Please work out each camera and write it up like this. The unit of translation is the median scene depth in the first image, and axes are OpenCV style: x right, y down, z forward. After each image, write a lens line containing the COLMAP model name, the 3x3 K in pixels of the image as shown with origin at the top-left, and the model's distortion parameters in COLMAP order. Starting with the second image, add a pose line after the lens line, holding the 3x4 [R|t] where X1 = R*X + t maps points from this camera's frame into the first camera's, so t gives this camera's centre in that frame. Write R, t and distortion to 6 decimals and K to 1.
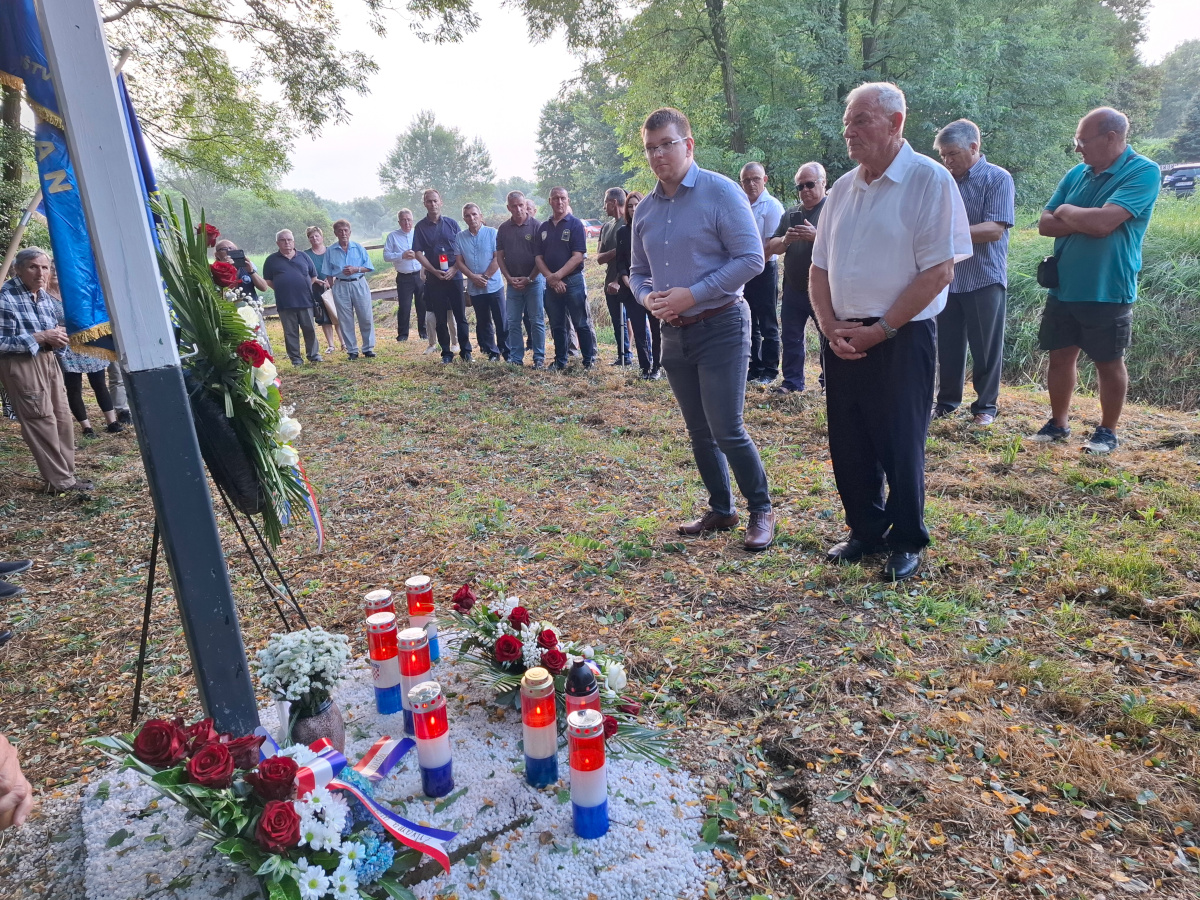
lens RADIAL K [[837.1, 0, 596.5], [0, 837.1, 434.8], [0, 0, 1]] dist [0.085021, -0.096963]
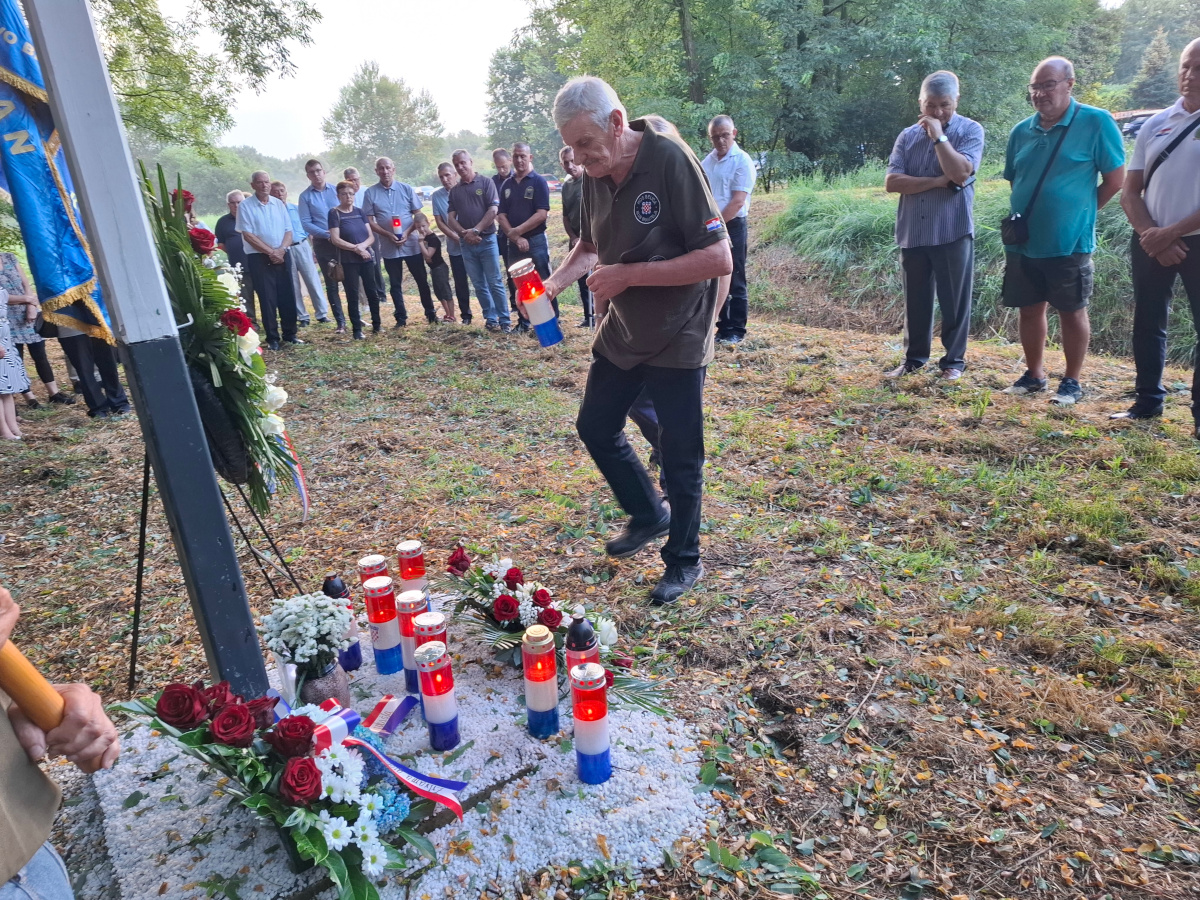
lens RADIAL K [[842.5, 0, 580.6], [0, 842.5, 449.4], [0, 0, 1]] dist [0.112894, -0.151193]
pose [[0.999346, -0.021285, 0.029217, -0.032410], [0.019446, 0.997896, 0.061844, -0.001214], [-0.030472, -0.061236, 0.997658, -0.017120]]
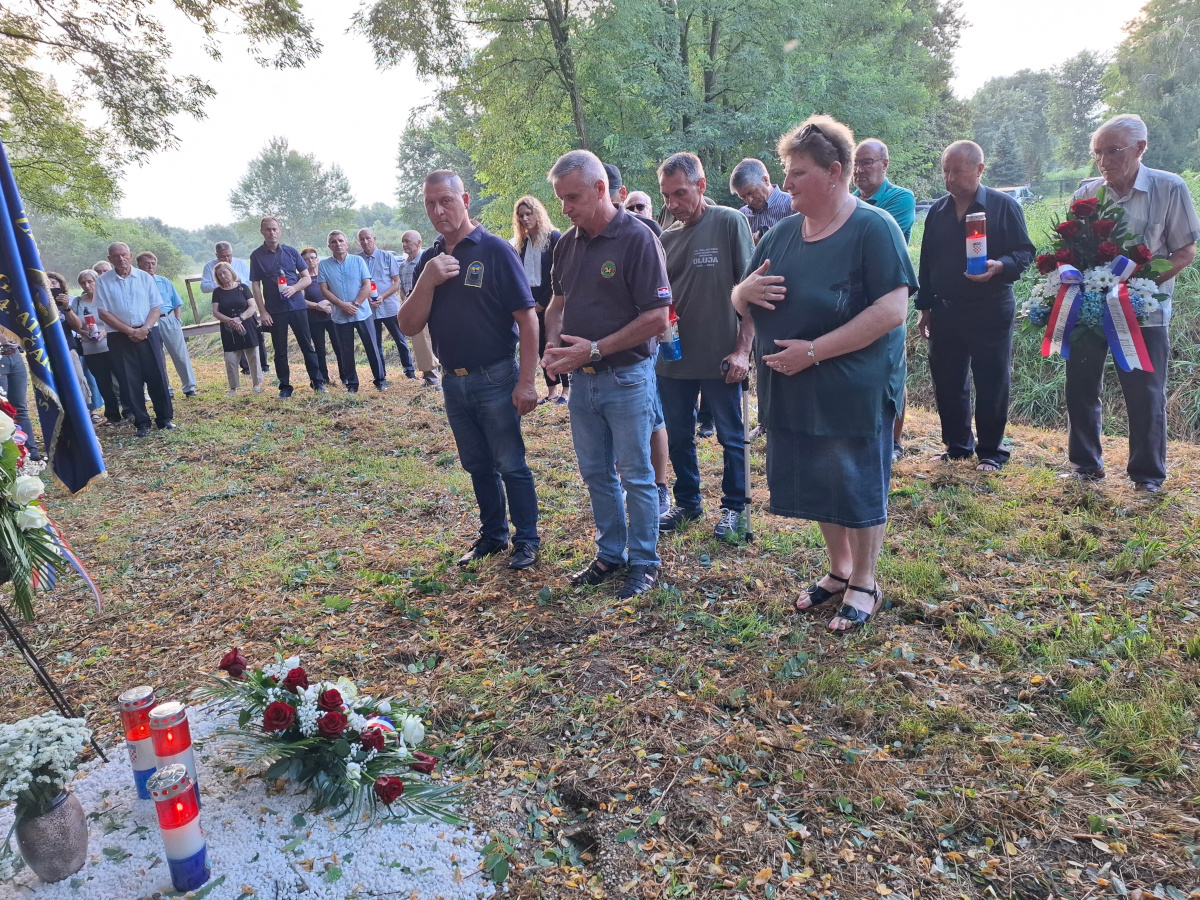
lens RADIAL K [[836.3, 0, 593.8], [0, 836.3, 427.7], [0, 0, 1]] dist [0.091843, -0.113210]
pose [[0.988812, -0.044417, 0.142397, 0.096227], [0.049412, 0.998274, -0.031732, -0.012125], [-0.140742, 0.038413, 0.989301, 0.014236]]
